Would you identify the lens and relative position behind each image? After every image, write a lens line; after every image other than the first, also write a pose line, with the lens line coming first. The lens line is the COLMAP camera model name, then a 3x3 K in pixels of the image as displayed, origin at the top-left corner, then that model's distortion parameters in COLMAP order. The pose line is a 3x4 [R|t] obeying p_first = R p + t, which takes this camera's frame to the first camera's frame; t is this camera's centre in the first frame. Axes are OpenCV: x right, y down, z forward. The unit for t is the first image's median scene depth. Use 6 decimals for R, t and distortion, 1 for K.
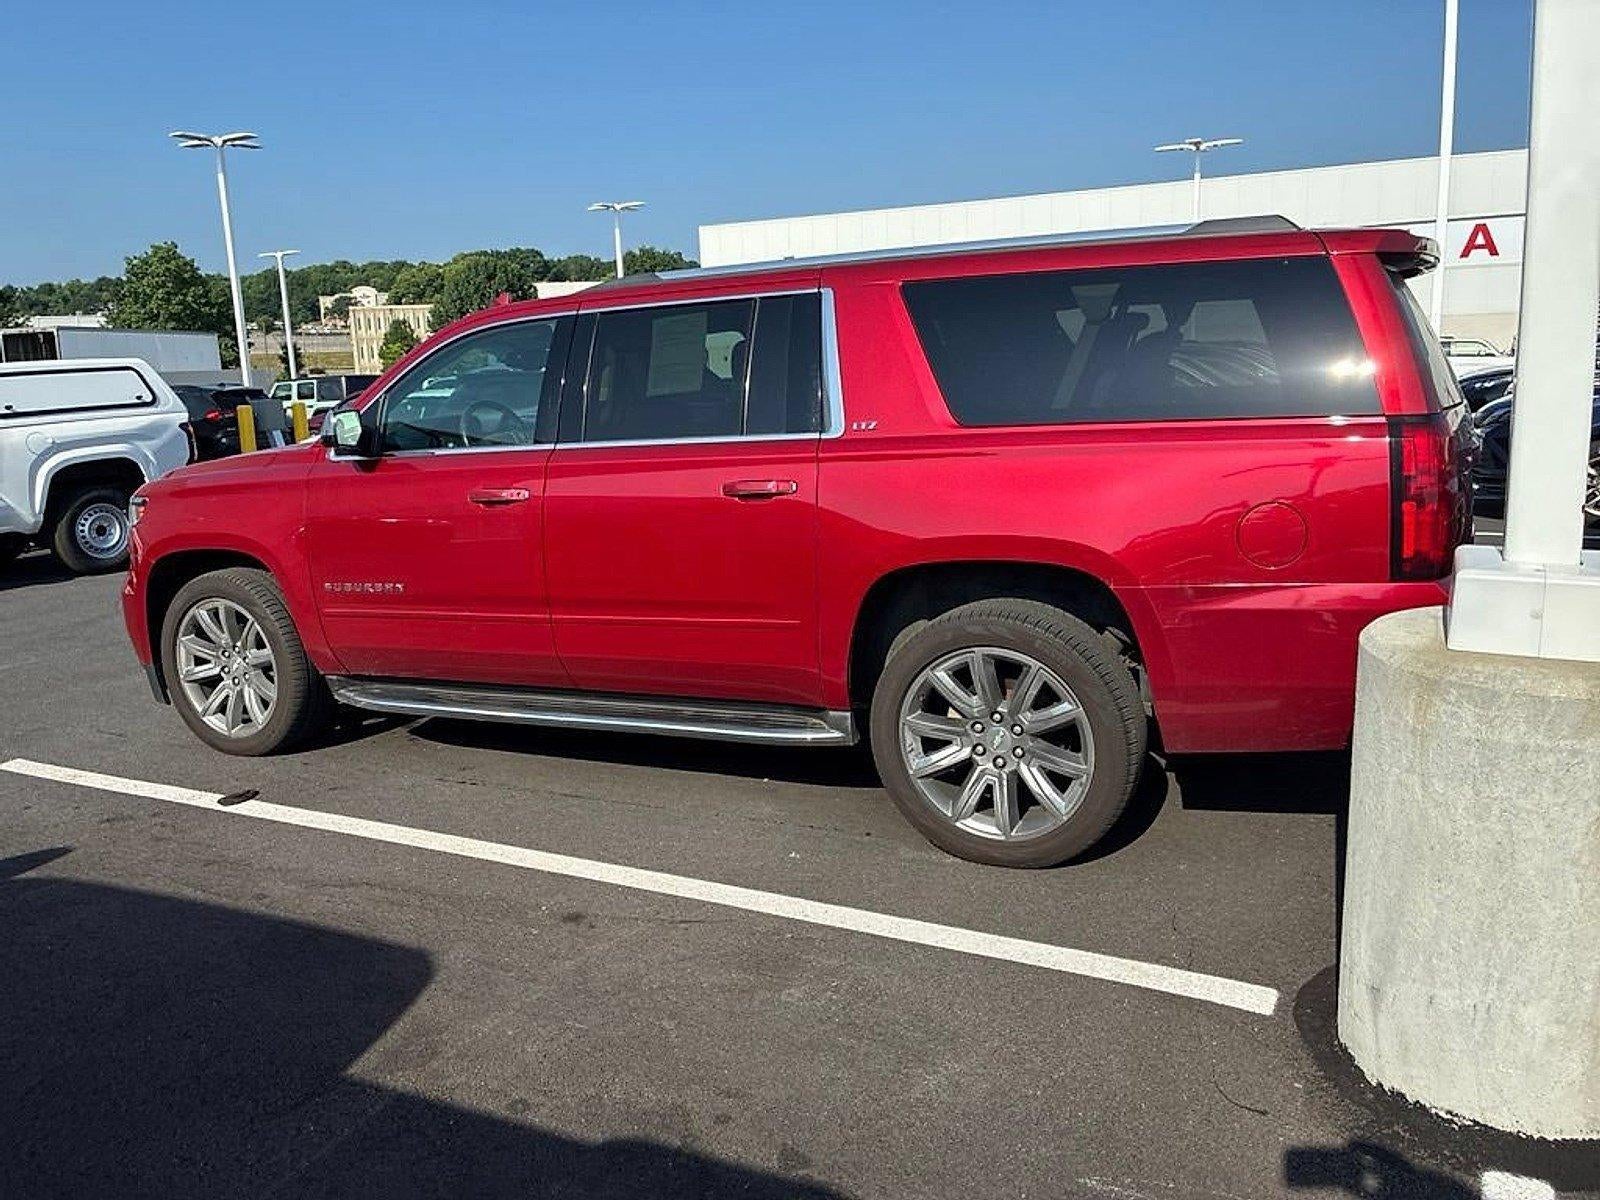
lens RADIAL K [[1209.9, 0, 793.0], [0, 1209.9, 588.9], [0, 0, 1]] dist [0.071986, -0.103510]
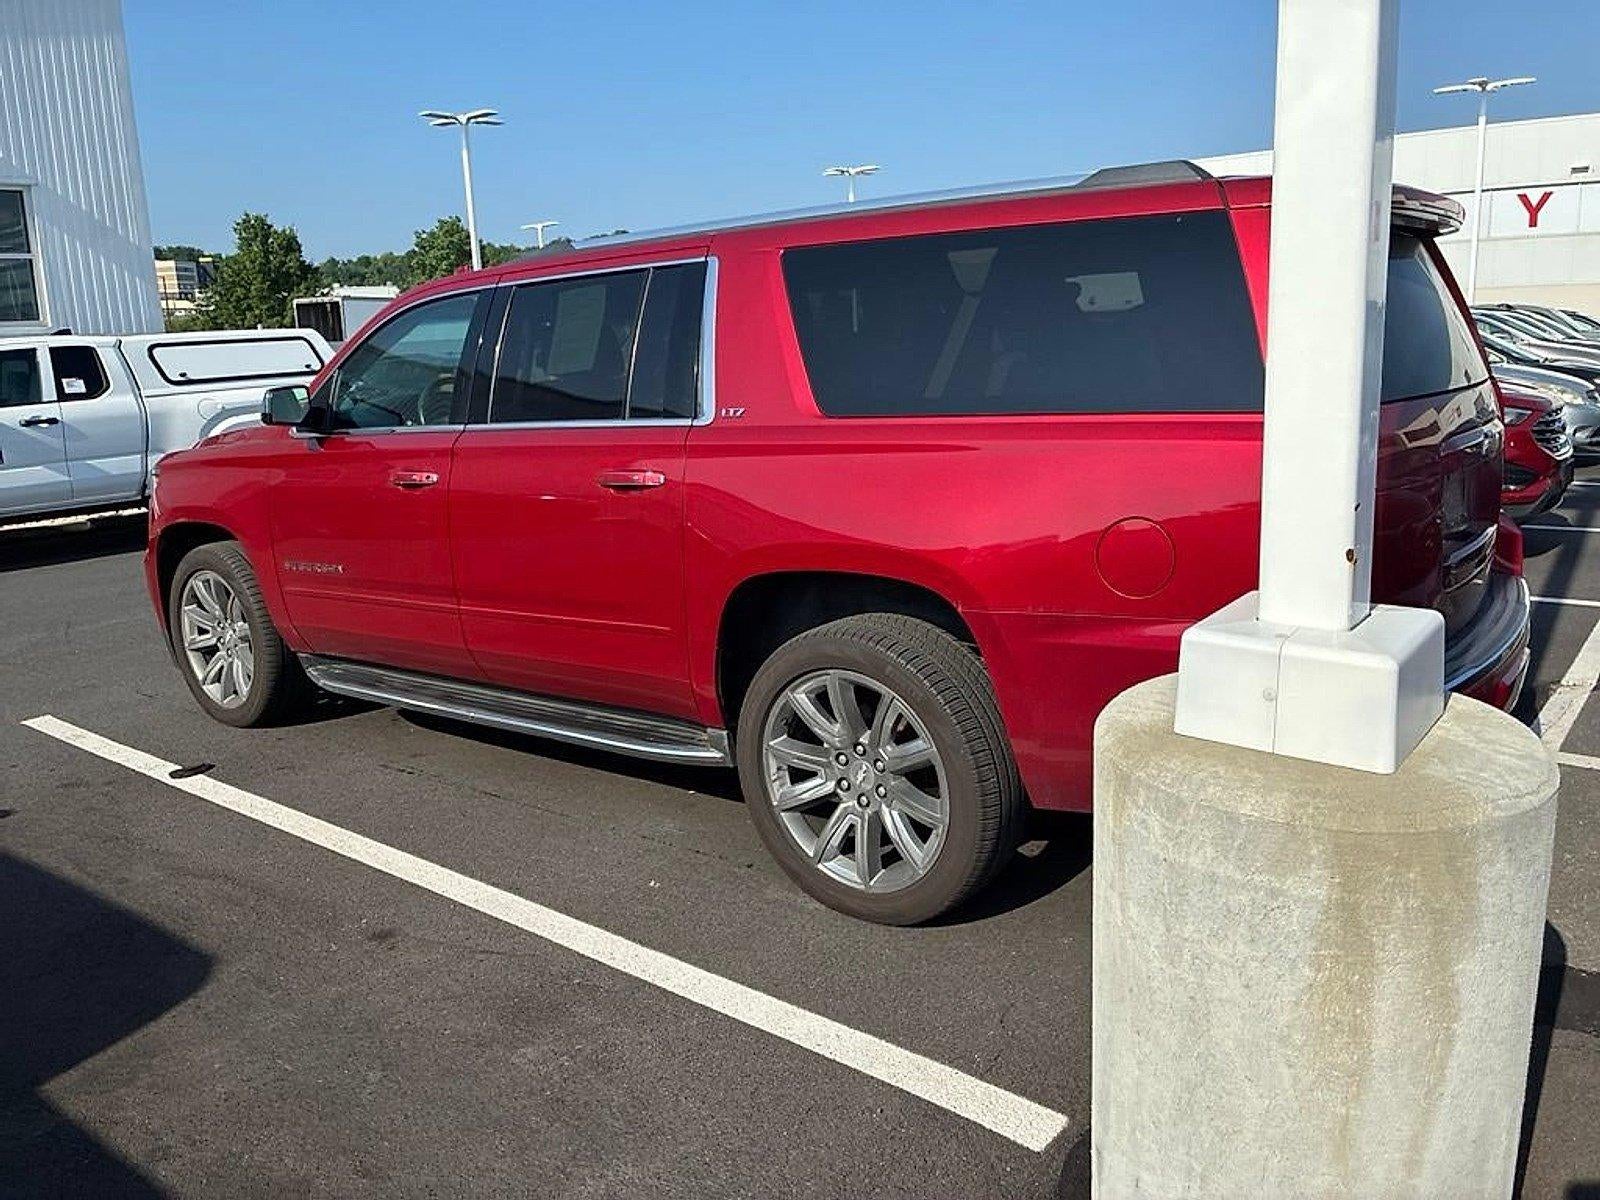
lens RADIAL K [[1212.9, 0, 799.9], [0, 1212.9, 586.5], [0, 0, 1]] dist [0.061572, -0.088023]
pose [[0.980307, 0.039444, -0.193500, 0.280520], [-0.034565, 0.998995, 0.028526, -0.033876], [0.194430, -0.021276, 0.980686, 0.132051]]
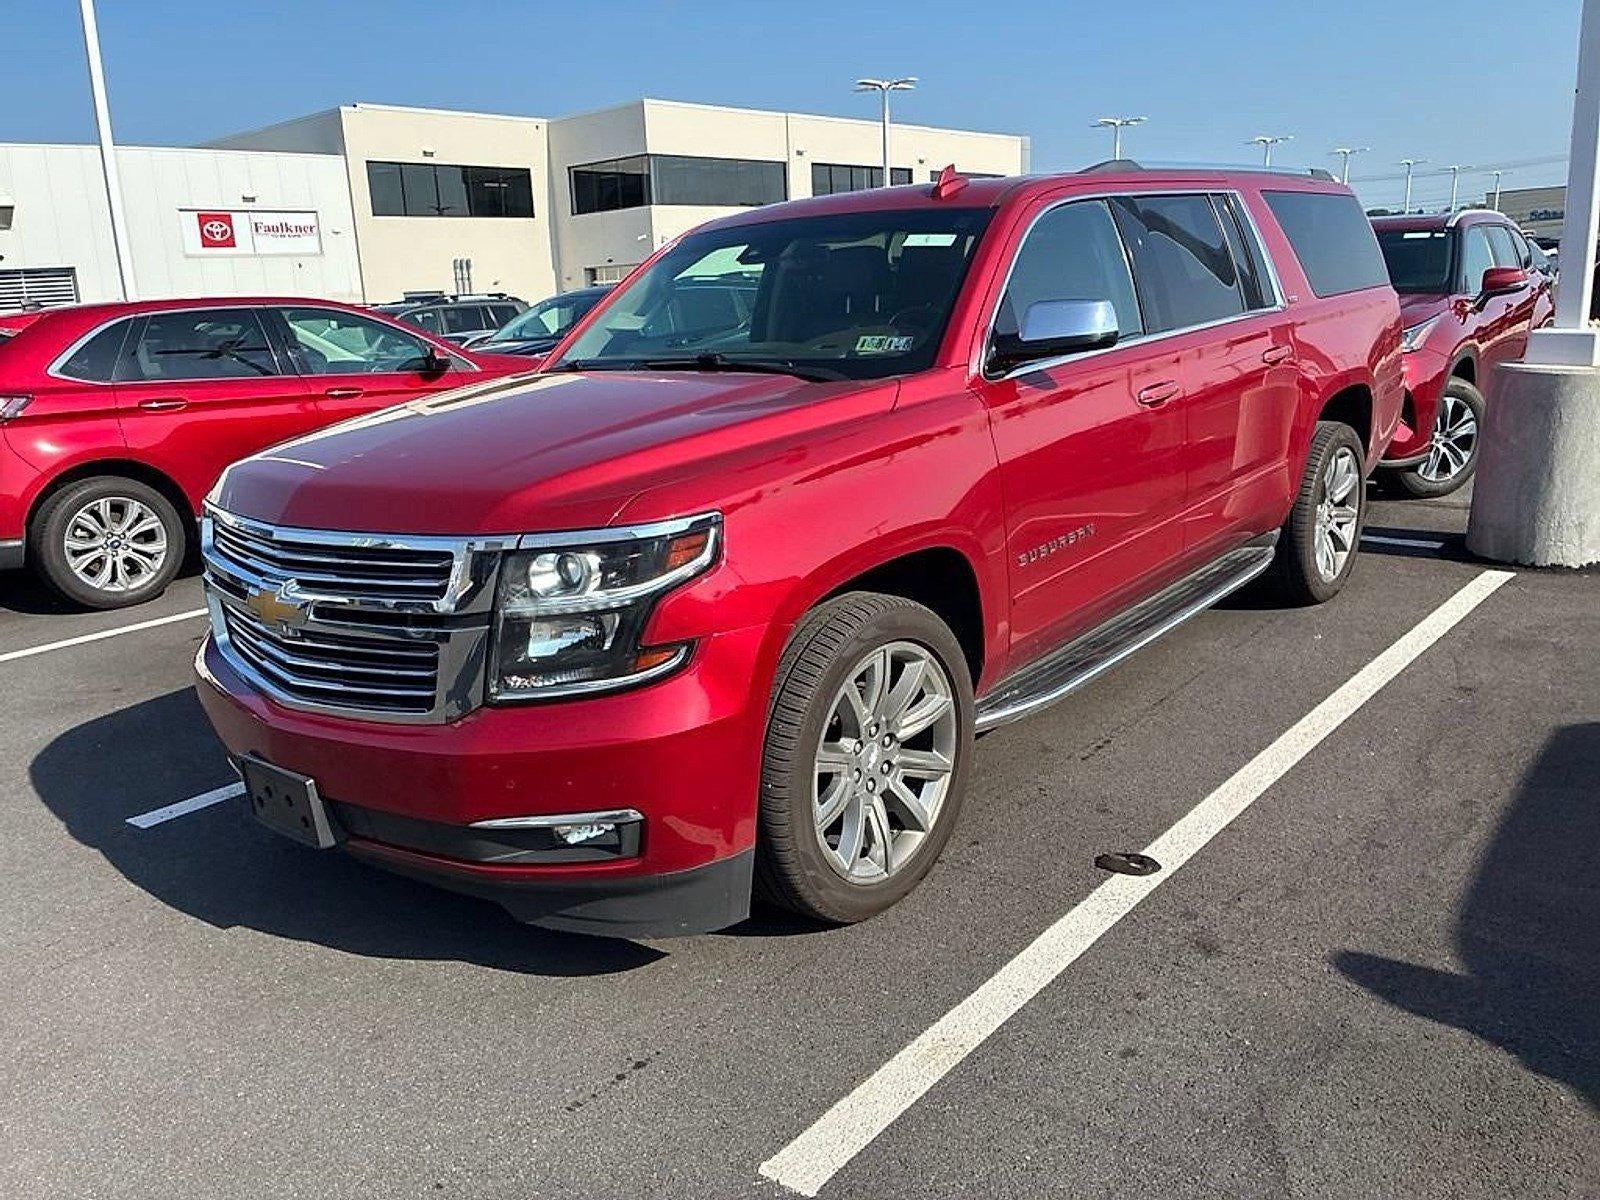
lens RADIAL K [[1230.0, 0, 807.6], [0, 1230.0, 570.7], [0, 0, 1]] dist [0.013305, 0.013919]
pose [[0.237242, -0.192097, 0.952268, -1.385705], [0.224291, 0.964601, 0.138706, -0.159603], [-0.945203, 0.180678, 0.271930, 1.159221]]
